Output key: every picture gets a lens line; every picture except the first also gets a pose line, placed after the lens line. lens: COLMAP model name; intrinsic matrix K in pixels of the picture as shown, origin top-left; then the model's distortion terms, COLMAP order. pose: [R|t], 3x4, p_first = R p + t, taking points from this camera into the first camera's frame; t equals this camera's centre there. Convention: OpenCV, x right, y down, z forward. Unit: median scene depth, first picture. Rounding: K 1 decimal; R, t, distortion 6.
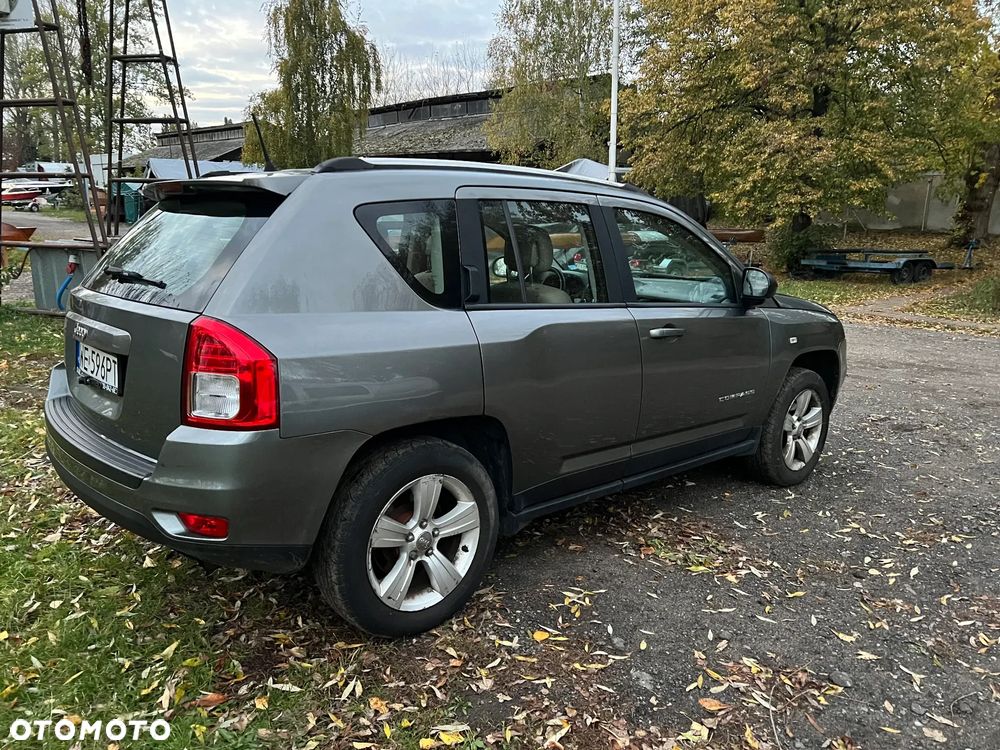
lens RADIAL K [[745.0, 0, 500.0], [0, 745.0, 375.0], [0, 0, 1]] dist [0.046596, -0.046861]
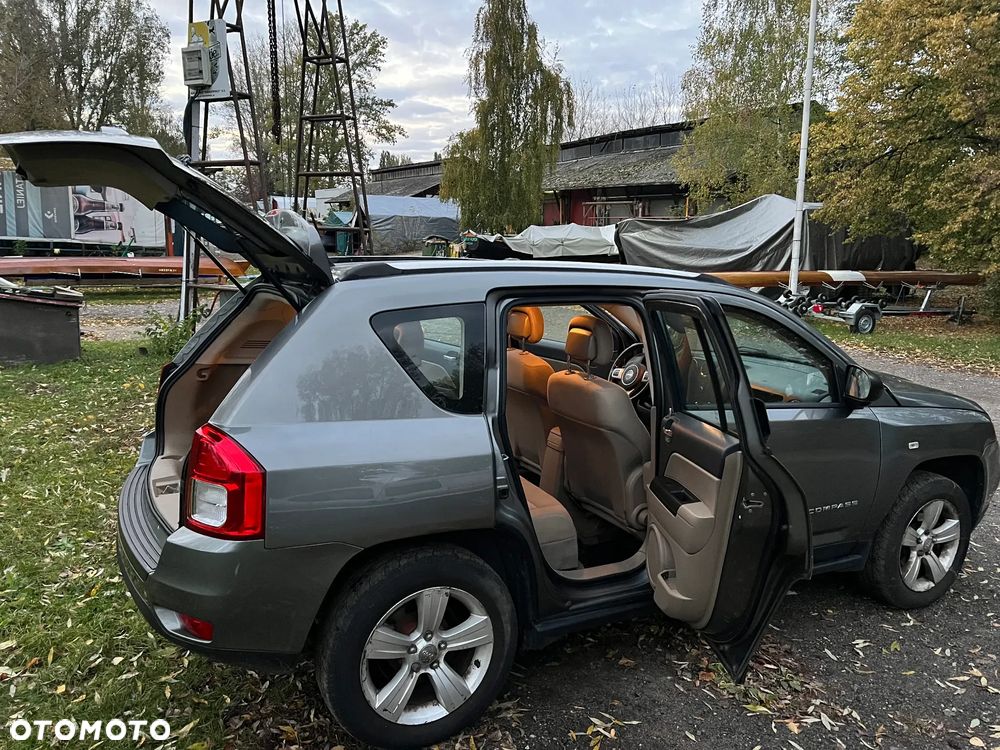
lens RADIAL K [[752.1, 0, 503.3], [0, 752.1, 385.0], [0, 0, 1]] dist [0.013970, -0.008402]
pose [[0.971309, 0.049625, -0.232587, 0.131829], [-0.056406, 0.998152, -0.022590, -0.070892], [0.231036, 0.035061, 0.972313, 0.038483]]
